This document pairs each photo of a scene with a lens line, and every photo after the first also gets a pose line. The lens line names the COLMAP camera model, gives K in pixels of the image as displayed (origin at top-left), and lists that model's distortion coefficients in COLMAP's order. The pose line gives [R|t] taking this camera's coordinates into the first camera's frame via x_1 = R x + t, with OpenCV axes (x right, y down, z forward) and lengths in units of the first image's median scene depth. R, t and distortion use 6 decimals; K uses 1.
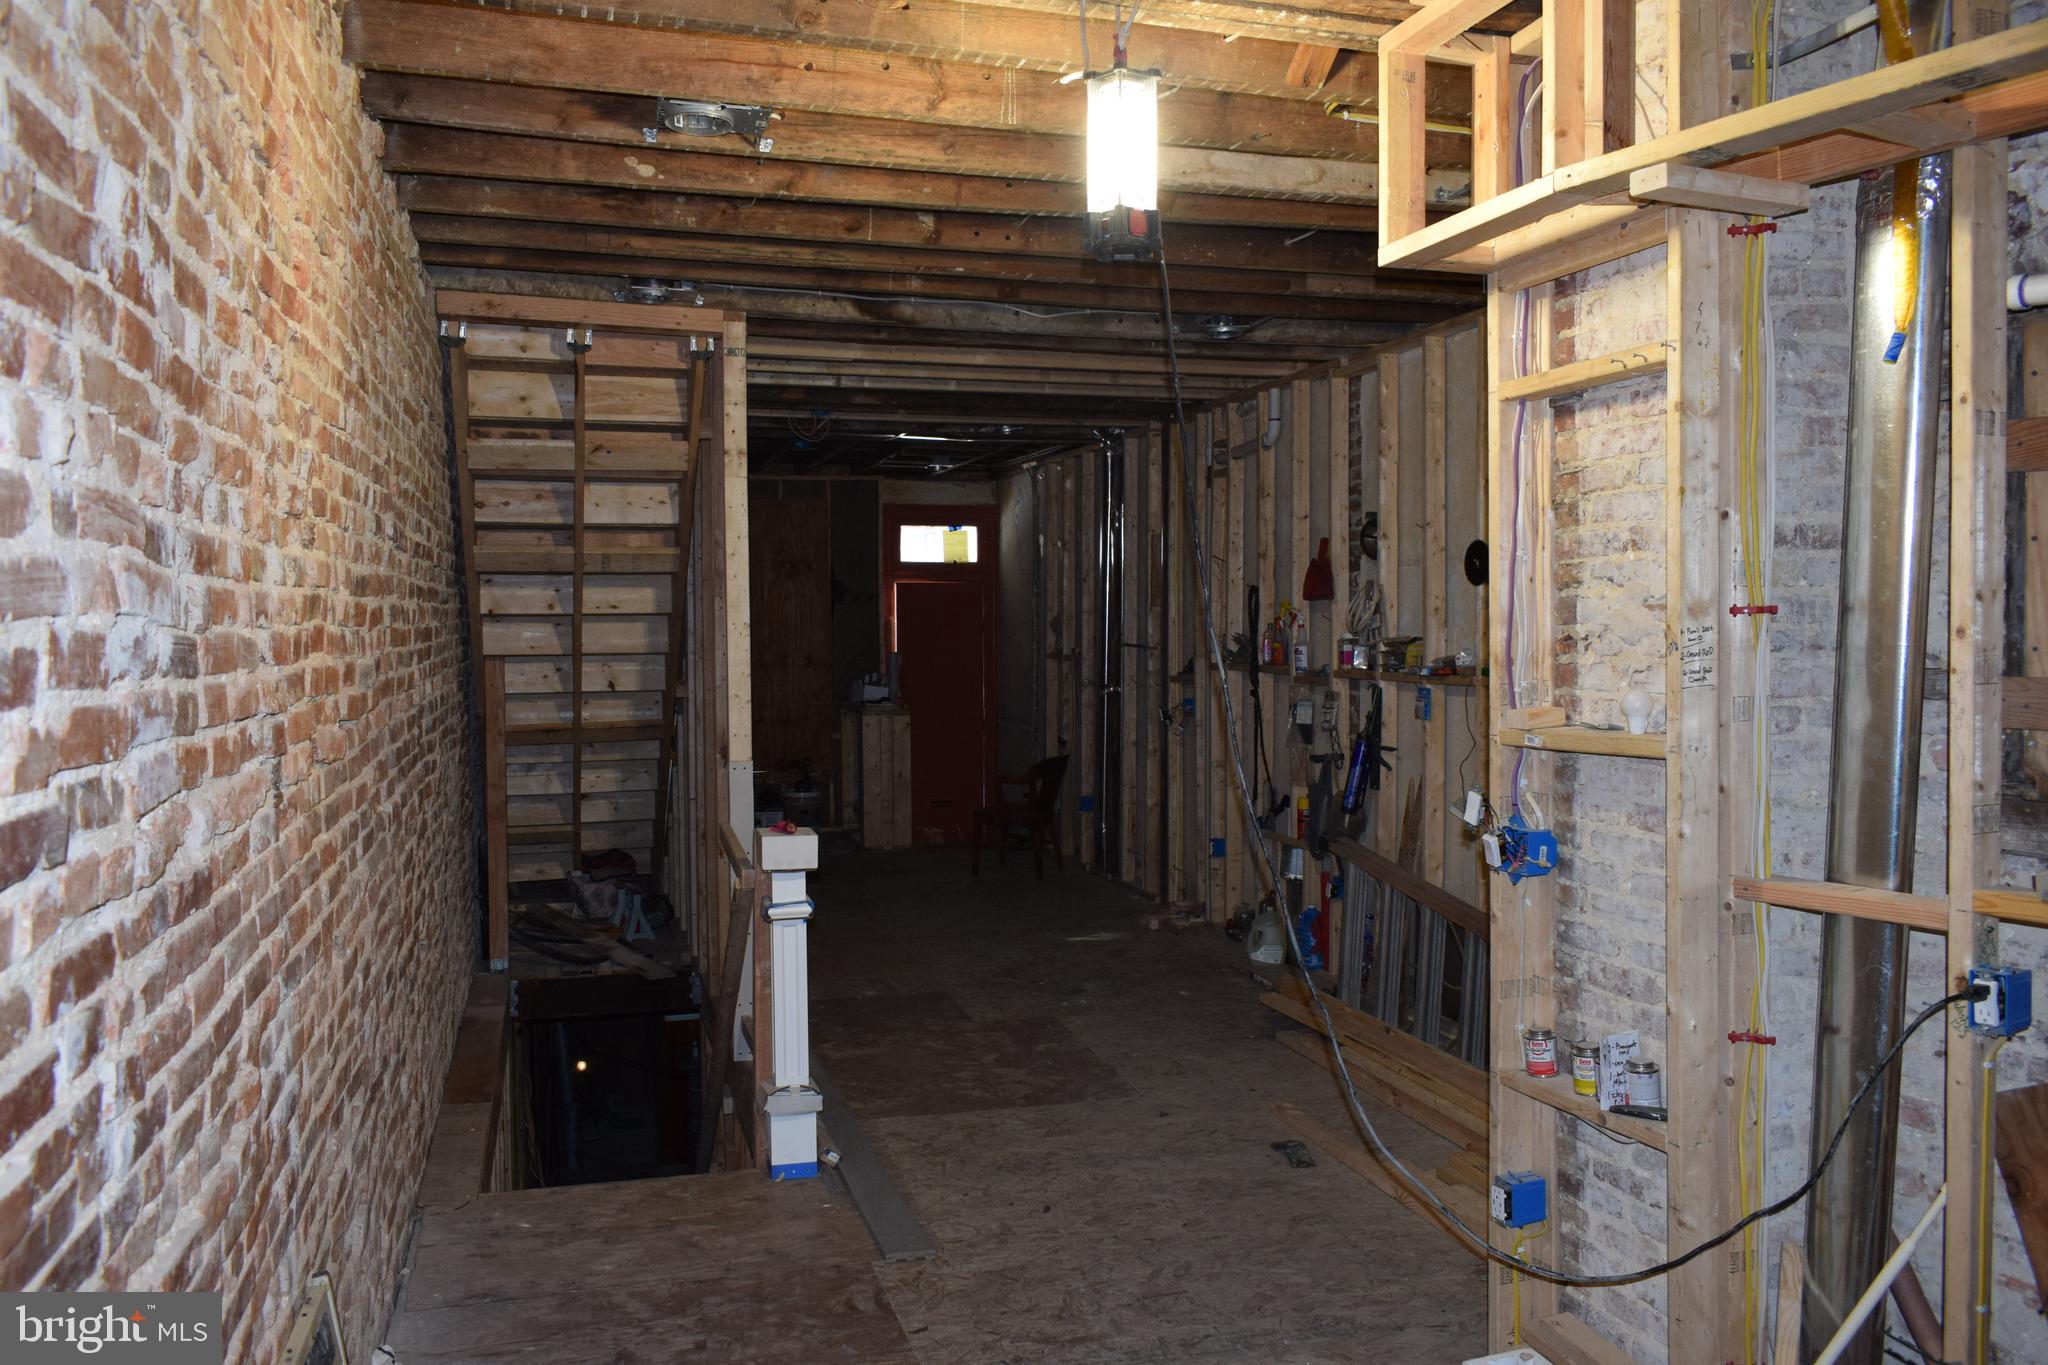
lens RADIAL K [[1607.8, 0, 1024.2], [0, 1607.8, 680.3], [0, 0, 1]] dist [-0.014712, -0.003538]
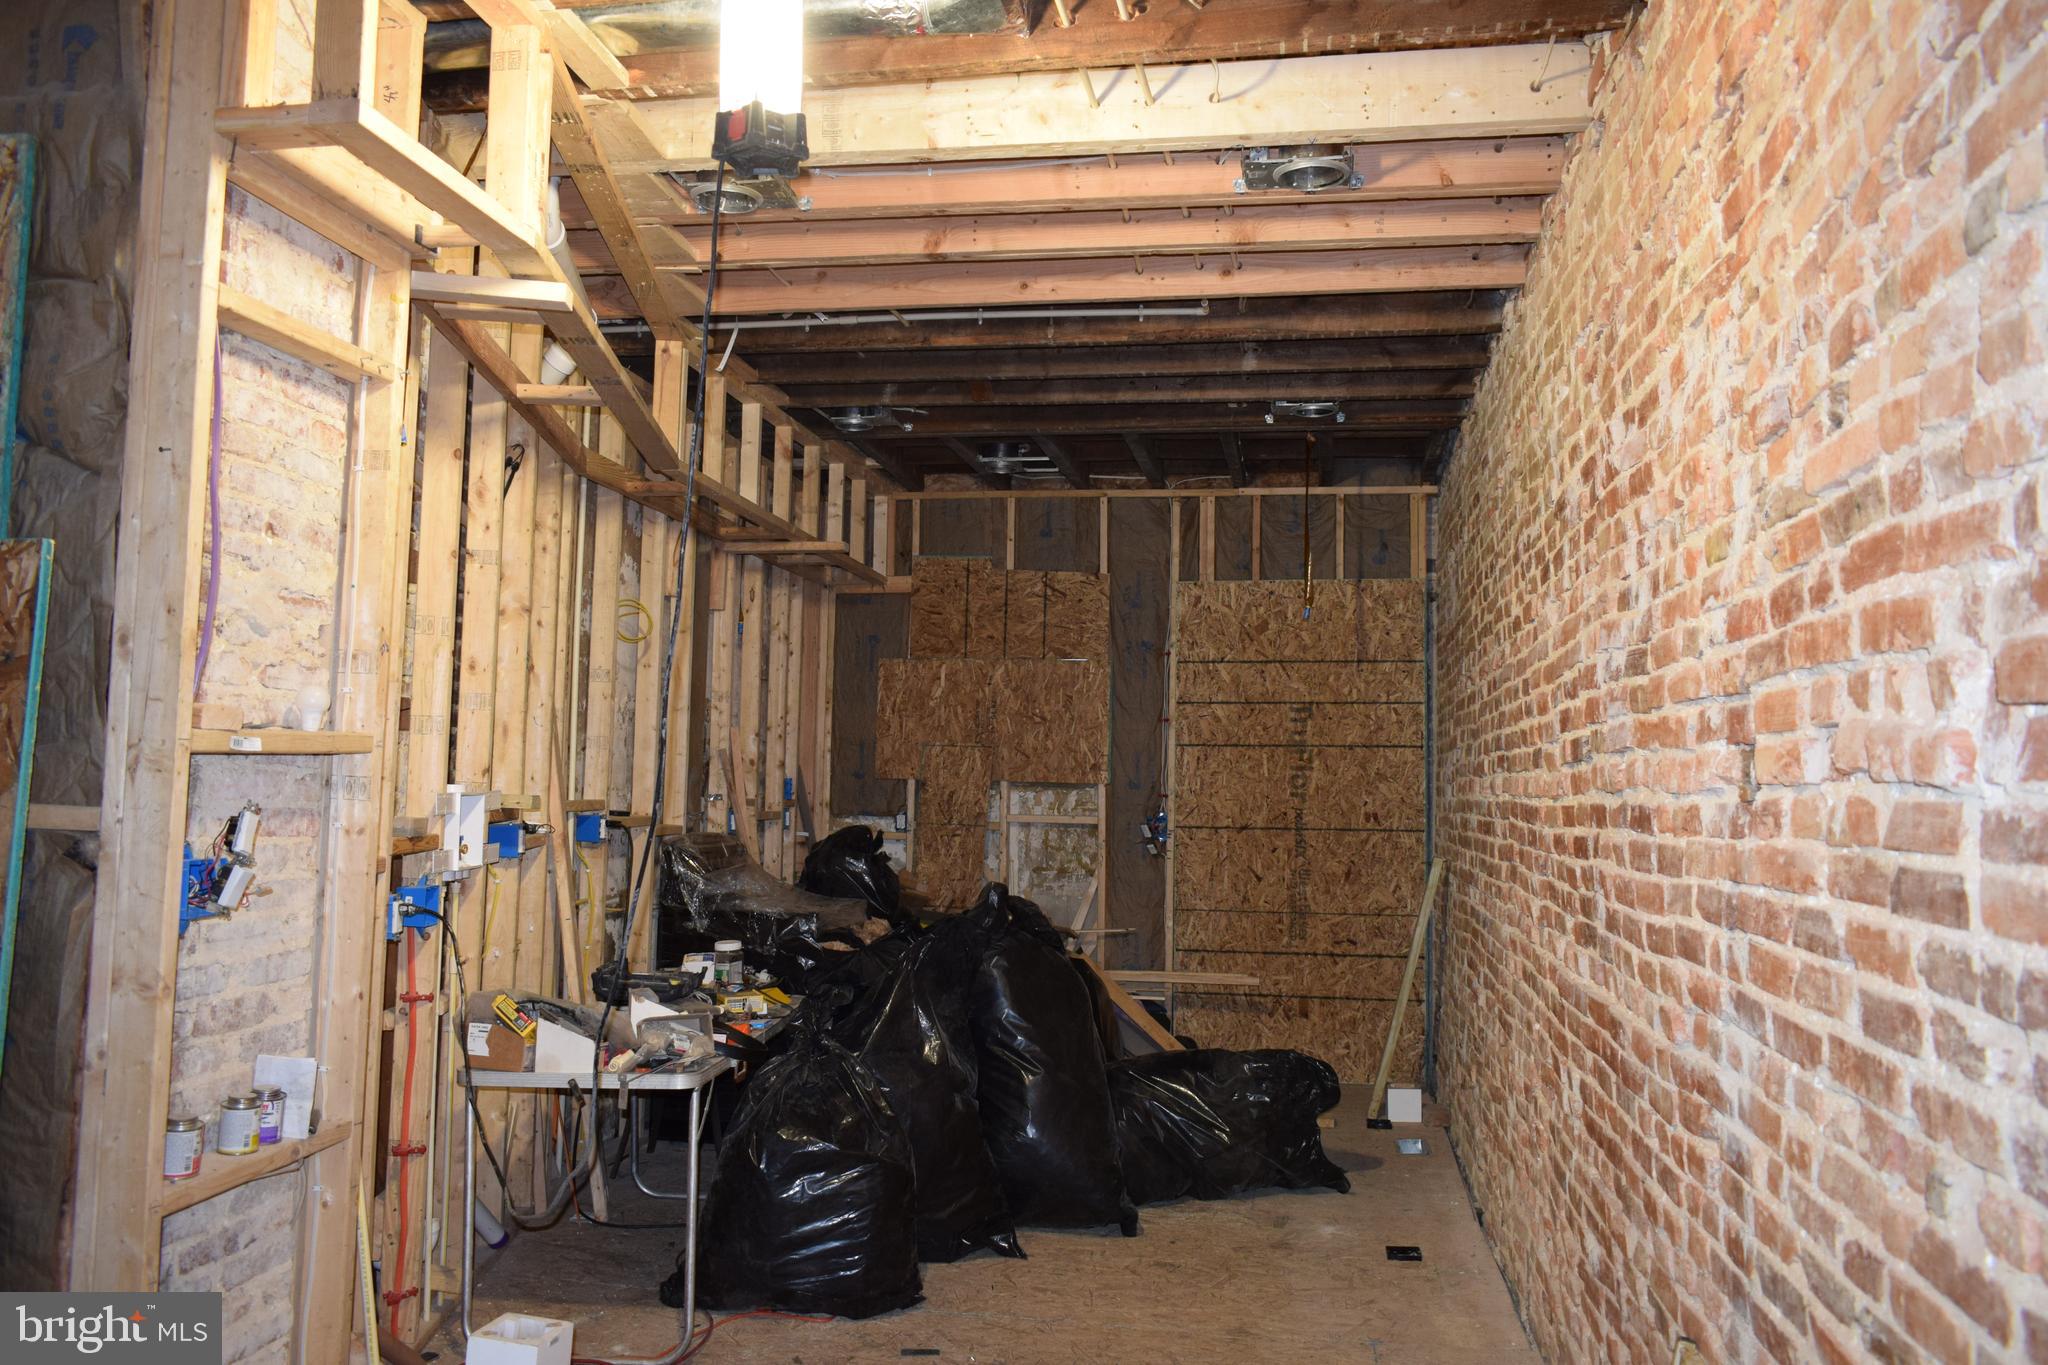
lens RADIAL K [[1607.8, 0, 1025.4], [0, 1607.8, 682.4], [0, 0, 1]] dist [-0.014712, -0.003538]
pose [[-0.898454, 0.016353, 0.438762, -0.419726], [-0.000079, 0.999300, -0.037408, 0.039123], [-0.439067, -0.033644, -0.897824, 1.649499]]
